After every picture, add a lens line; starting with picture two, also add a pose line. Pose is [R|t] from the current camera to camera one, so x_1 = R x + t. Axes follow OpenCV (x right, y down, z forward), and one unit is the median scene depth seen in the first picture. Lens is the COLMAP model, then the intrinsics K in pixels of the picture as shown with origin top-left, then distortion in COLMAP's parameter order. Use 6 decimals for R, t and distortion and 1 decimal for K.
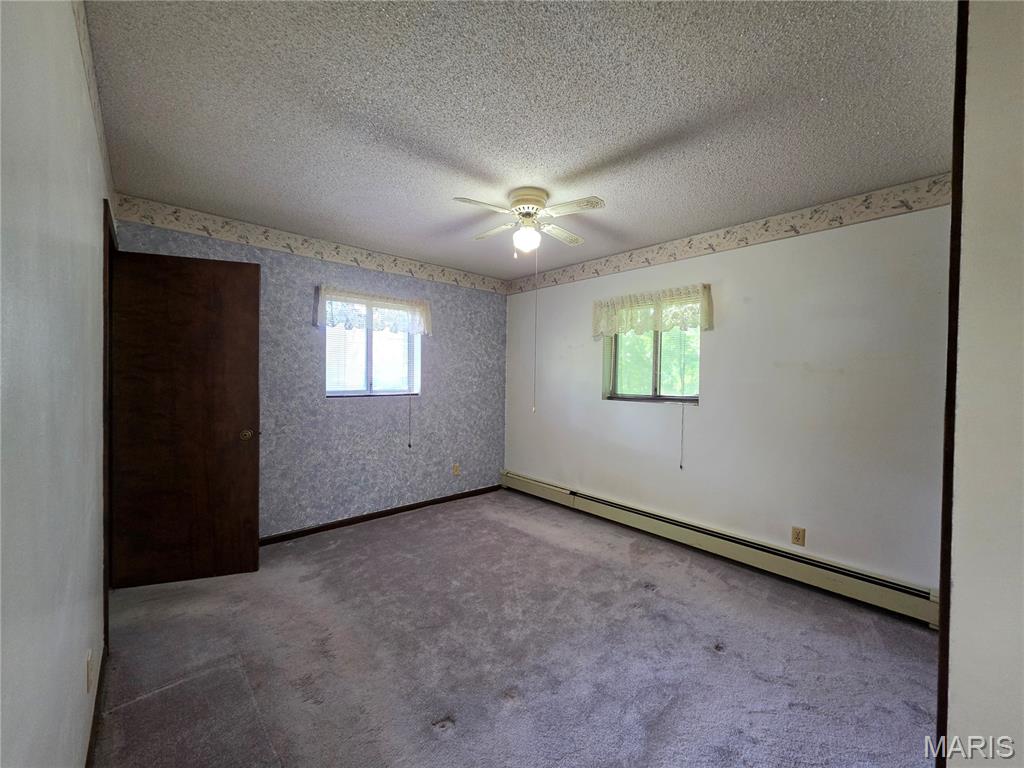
lens RADIAL K [[407.5, 0, 515.8], [0, 407.5, 381.2], [0, 0, 1]] dist [-0.001696, -0.000605]
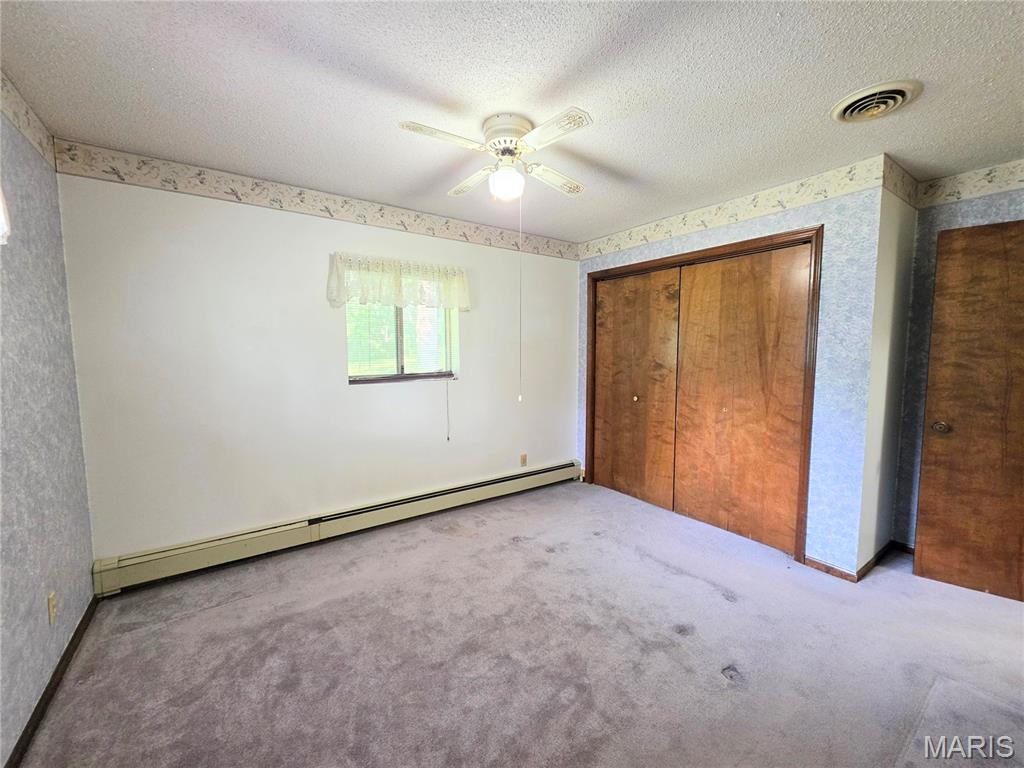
lens RADIAL K [[407.5, 0, 514.4], [0, 407.5, 383.7], [0, 0, 1]] dist [-0.001696, -0.000605]
pose [[0.121694, -0.092646, 0.988234, -0.547702], [0.019446, 0.995666, 0.090948, -0.022337], [-0.992377, 0.008150, 0.122968, 0.628409]]
